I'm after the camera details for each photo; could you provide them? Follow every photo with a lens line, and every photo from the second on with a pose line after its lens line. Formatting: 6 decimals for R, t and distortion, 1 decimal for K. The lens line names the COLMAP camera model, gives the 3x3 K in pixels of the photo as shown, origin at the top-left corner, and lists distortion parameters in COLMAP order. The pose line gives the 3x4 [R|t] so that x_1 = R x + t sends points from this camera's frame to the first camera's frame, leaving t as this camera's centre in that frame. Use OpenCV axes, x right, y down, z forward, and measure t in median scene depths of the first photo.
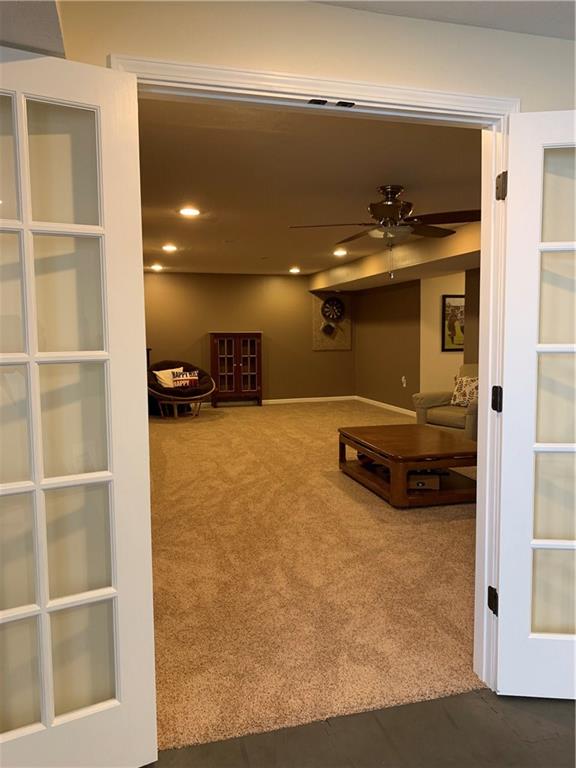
lens RADIAL K [[603.3, 0, 293.6], [0, 603.3, 387.3], [0, 0, 1]] dist [0.093370, -0.006484]
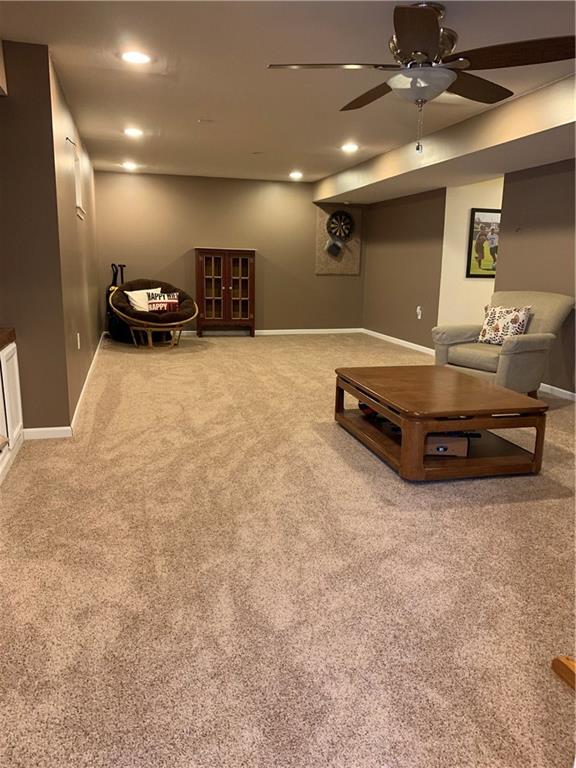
lens RADIAL K [[603.3, 0, 293.6], [0, 603.3, 387.3], [0, 0, 1]] dist [0.093370, -0.006484]
pose [[0.999491, 0.030166, -0.010354, 0.024348], [-0.028794, 0.993091, 0.113756, 0.004442], [0.013714, -0.113400, 0.993455, 0.192214]]
